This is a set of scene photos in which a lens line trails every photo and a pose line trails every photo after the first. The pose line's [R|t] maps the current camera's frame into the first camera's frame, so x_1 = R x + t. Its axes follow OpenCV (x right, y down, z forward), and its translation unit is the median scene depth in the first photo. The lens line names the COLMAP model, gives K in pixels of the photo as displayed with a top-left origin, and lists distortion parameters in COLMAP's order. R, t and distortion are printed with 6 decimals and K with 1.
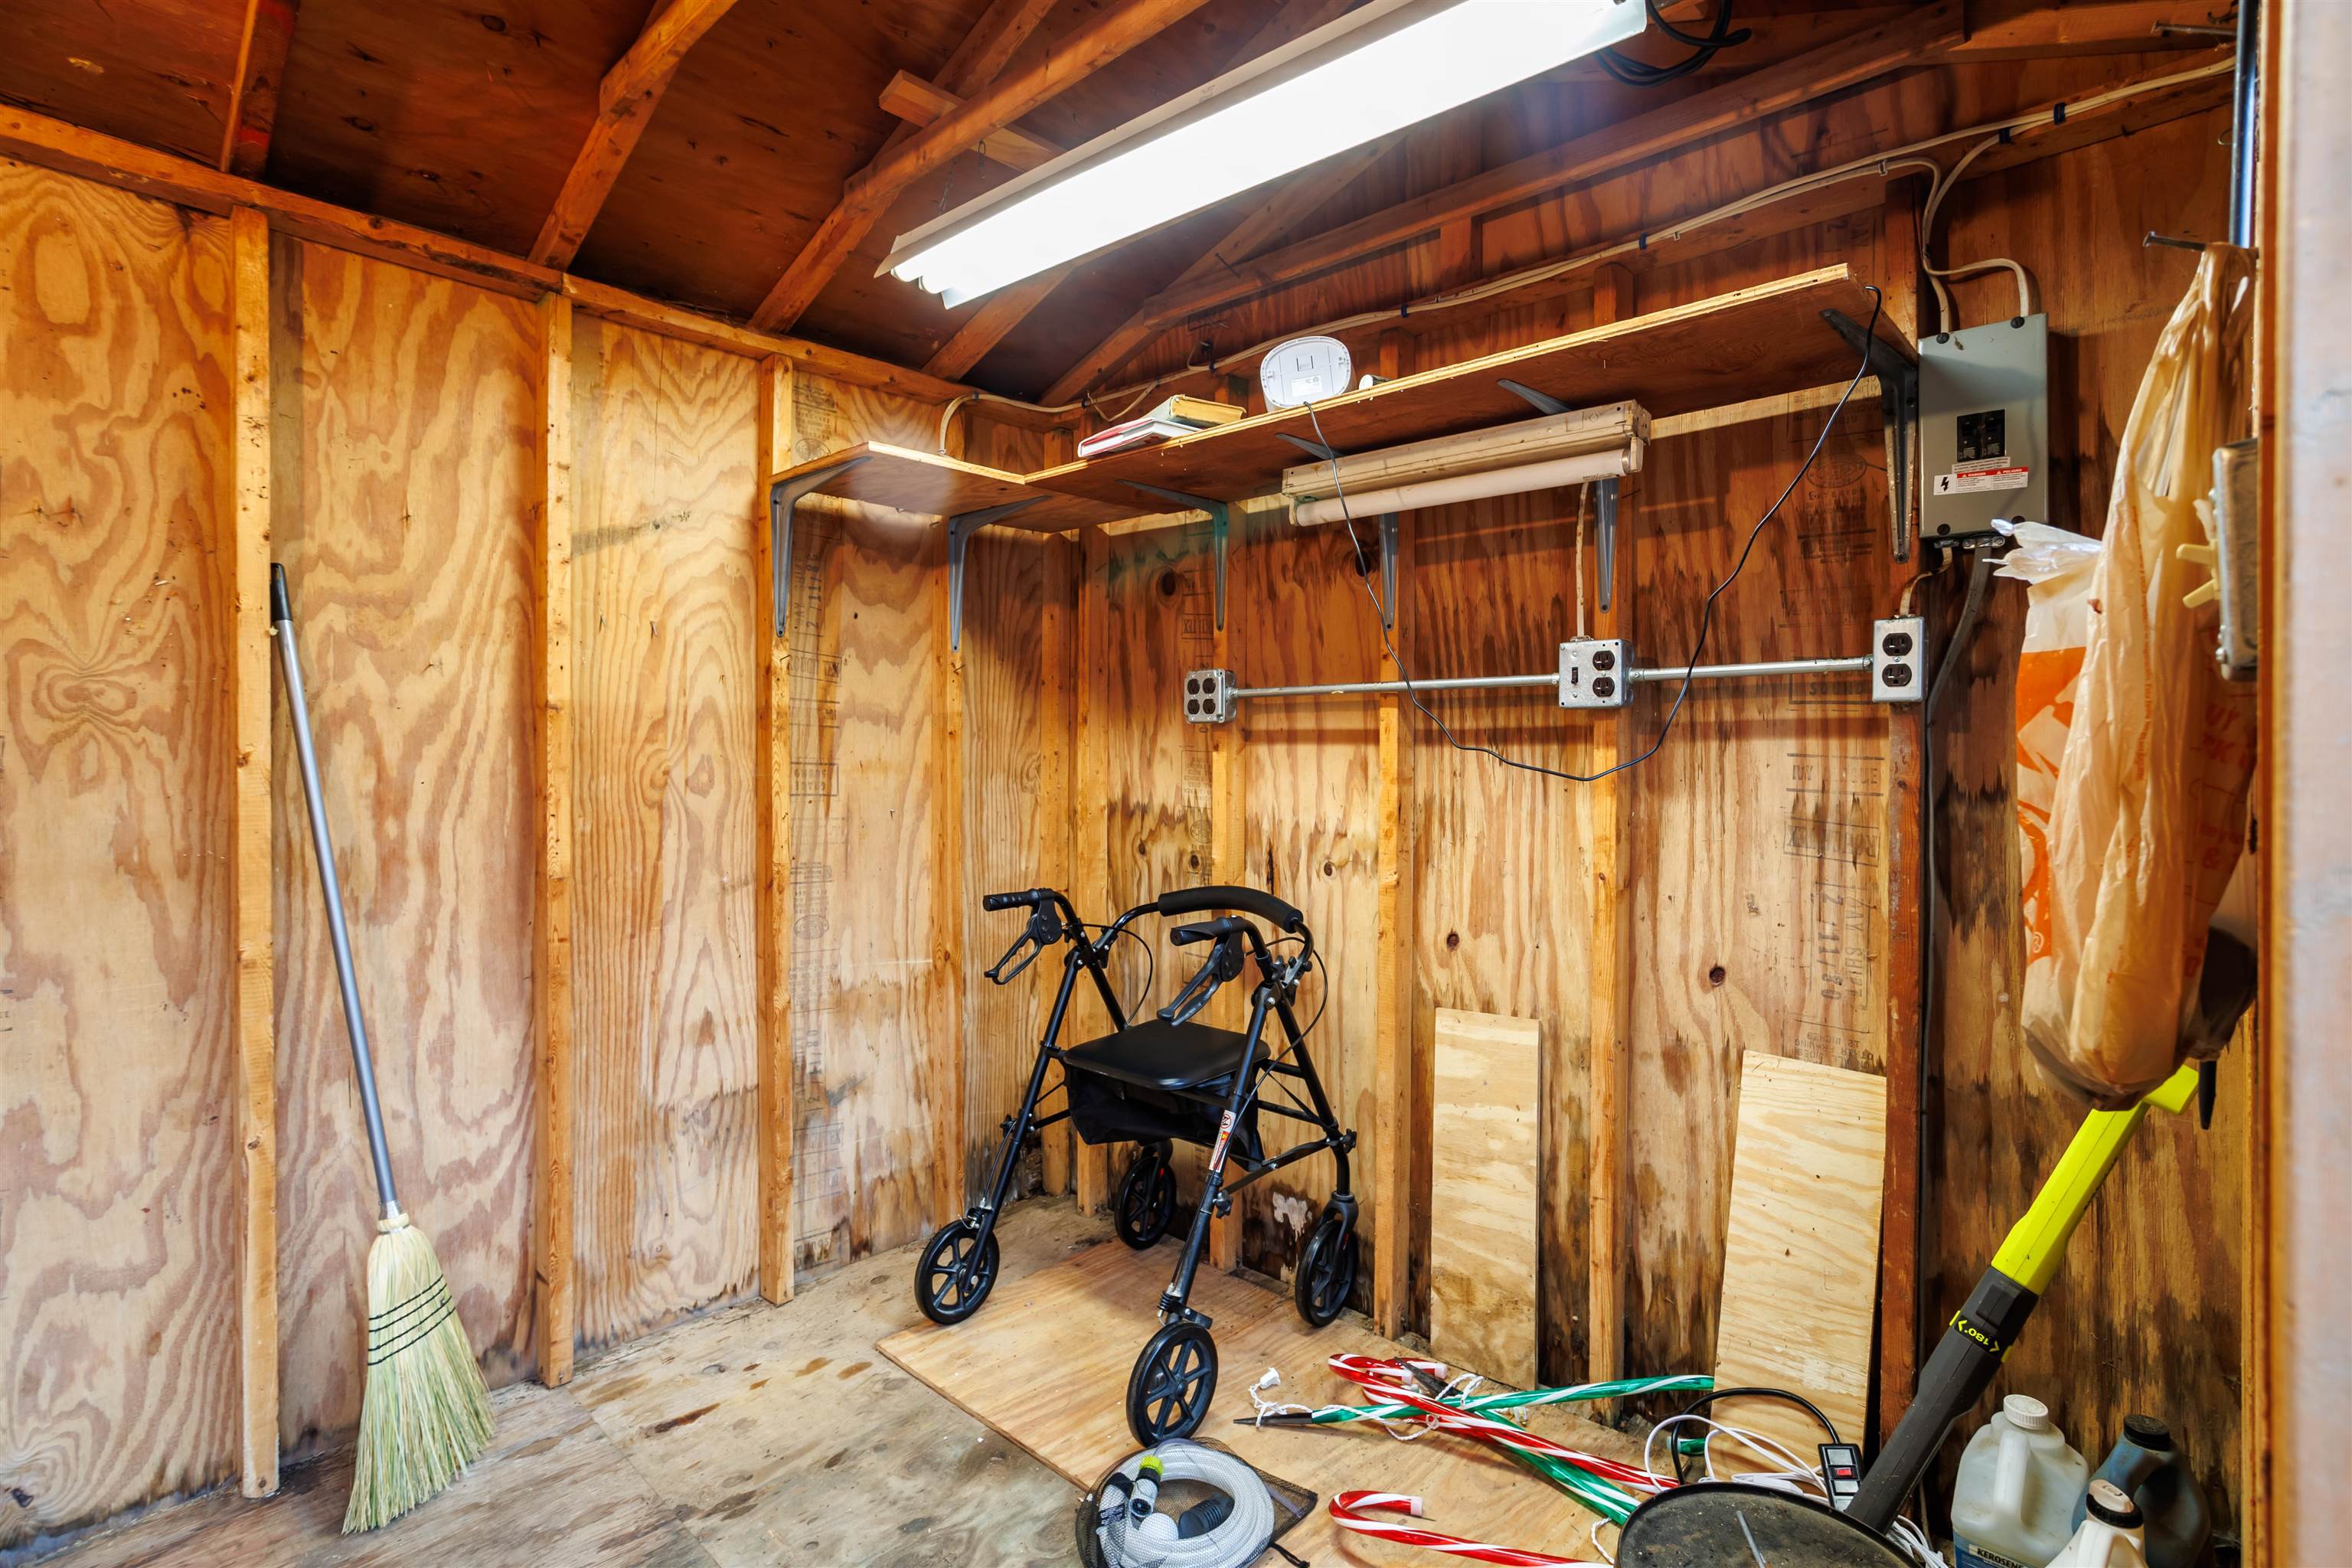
lens RADIAL K [[1148.2, 0, 1194.2], [0, 1148.2, 764.6], [0, 0, 1]] dist [-0.045636, 0.024161]
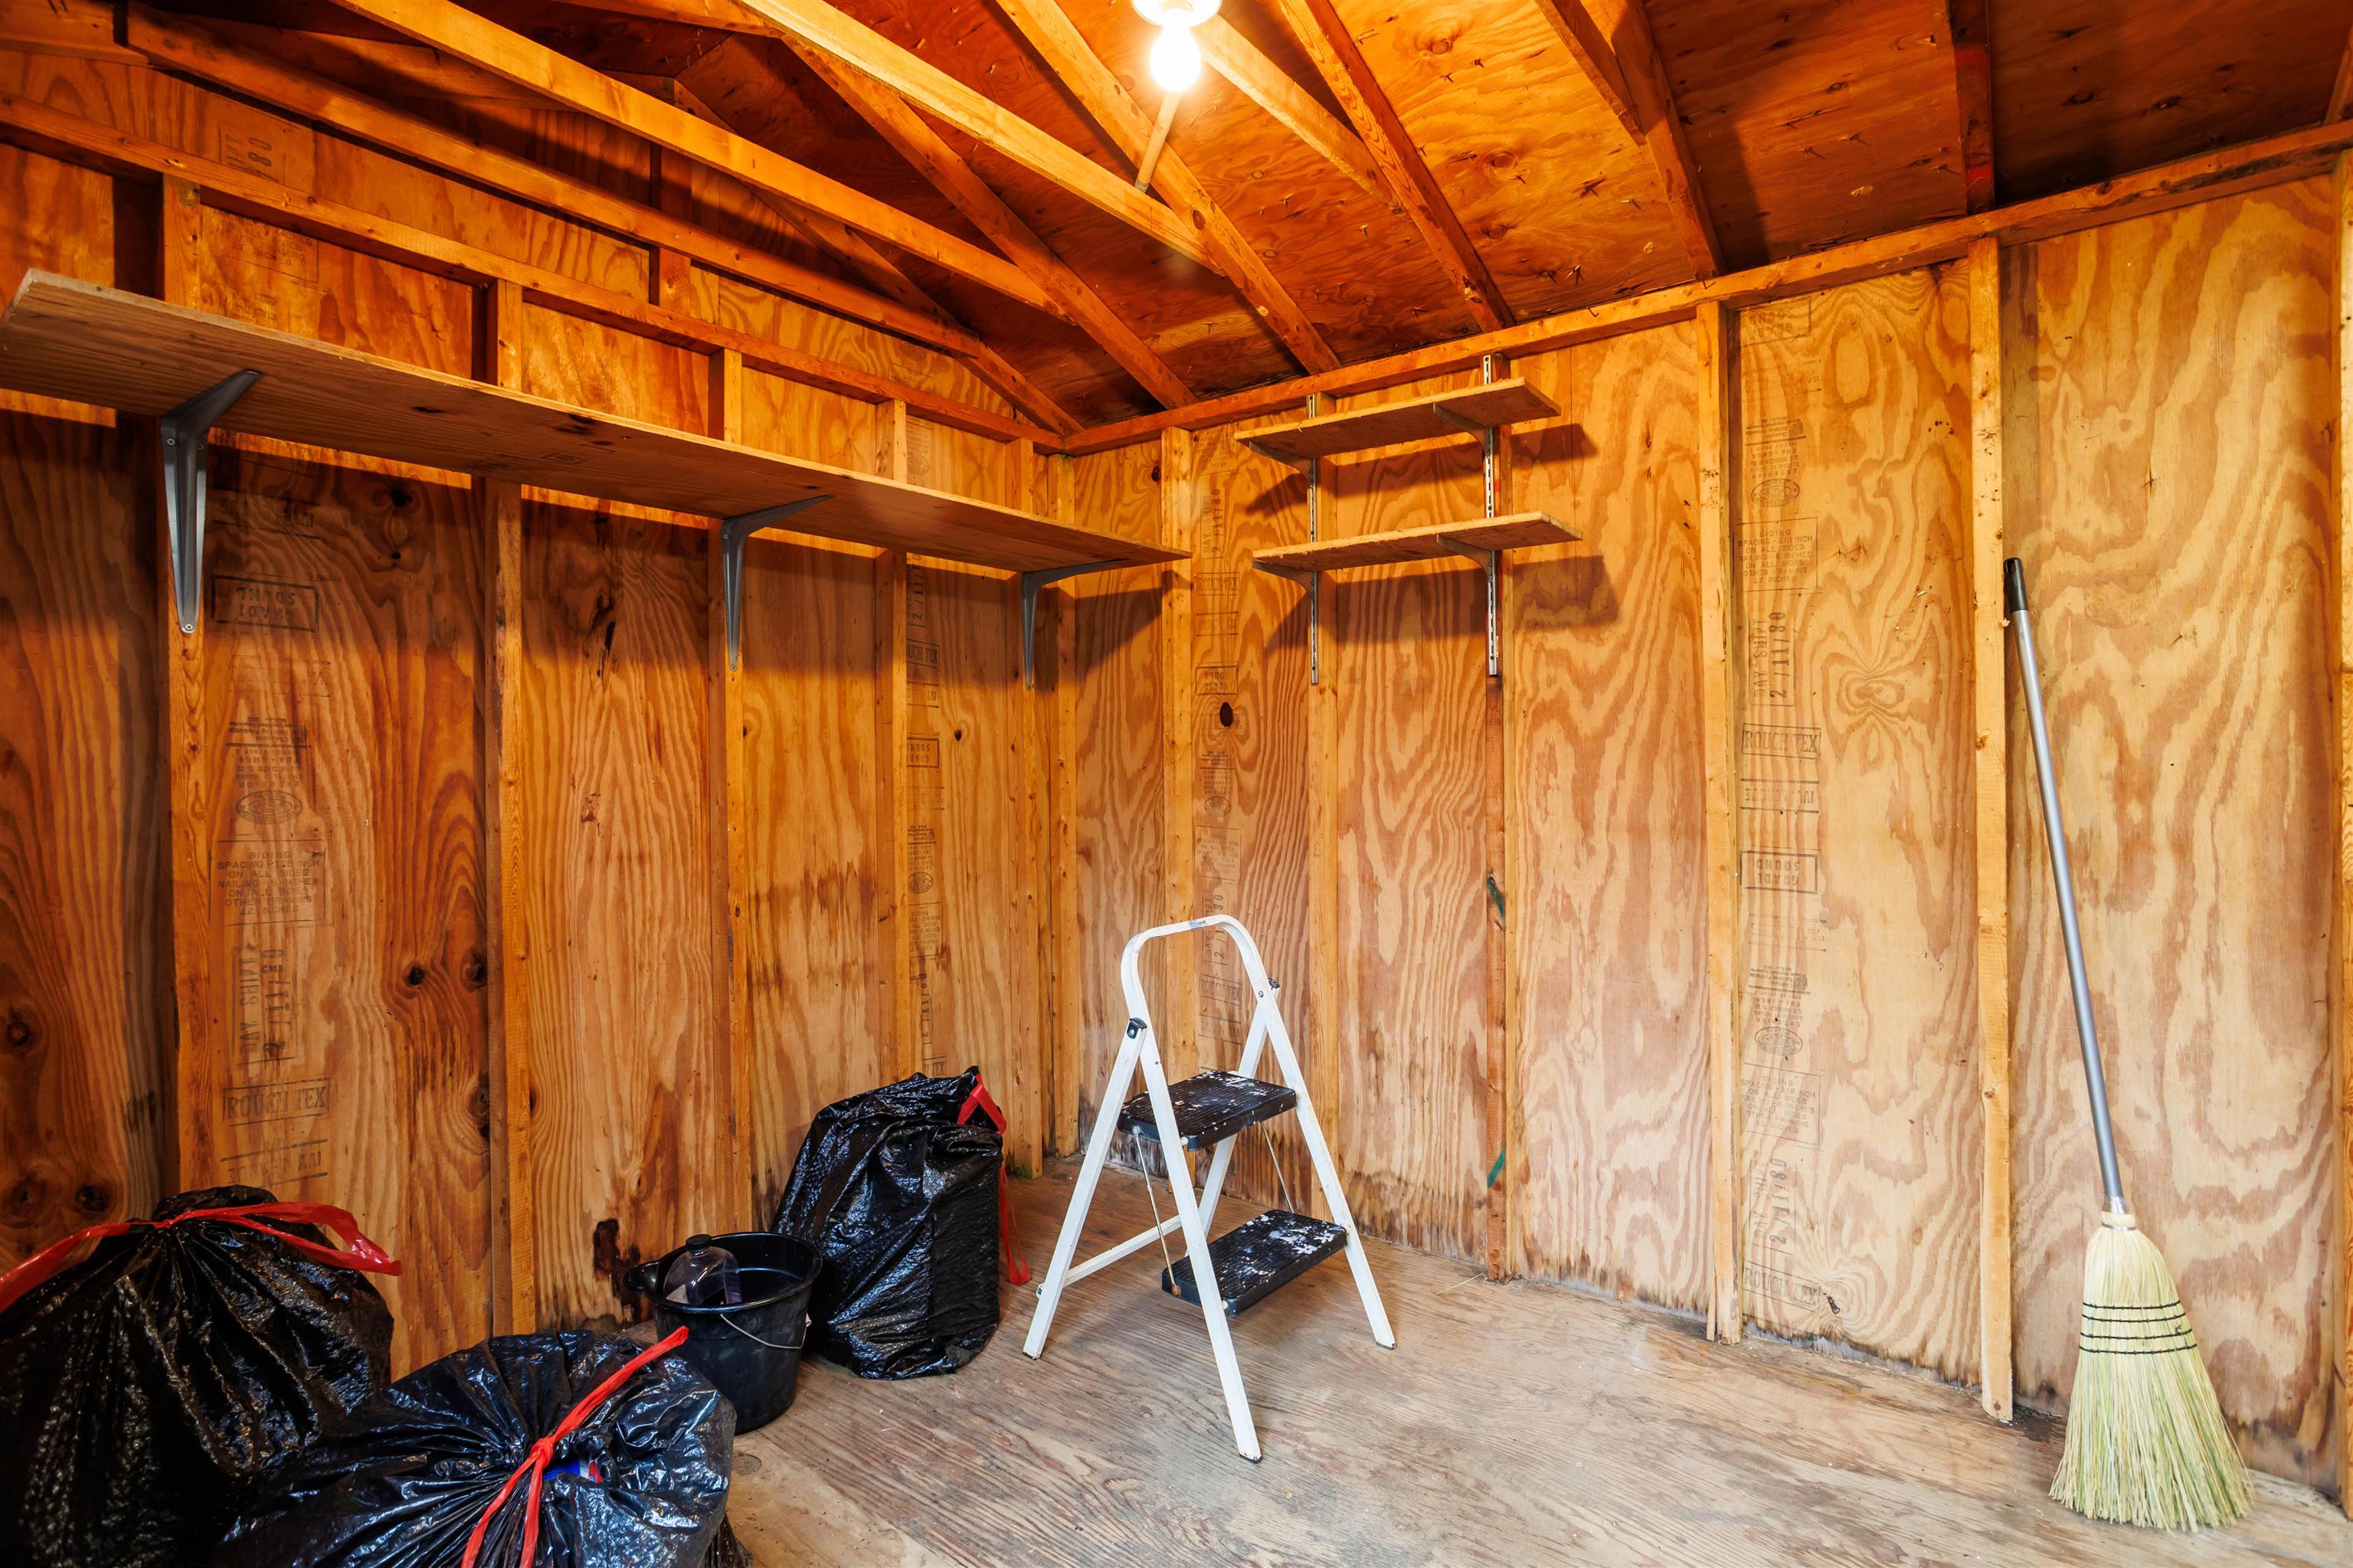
lens RADIAL K [[1148.7, 0, 1194.7], [0, 1148.7, 764.6], [0, 0, 1]] dist [-0.045636, 0.024161]
pose [[0.080287, 0.001805, -0.996770, 0.185964], [0.011971, 0.999924, 0.002775, 0.004364], [0.996700, -0.012155, 0.080259, 0.137641]]
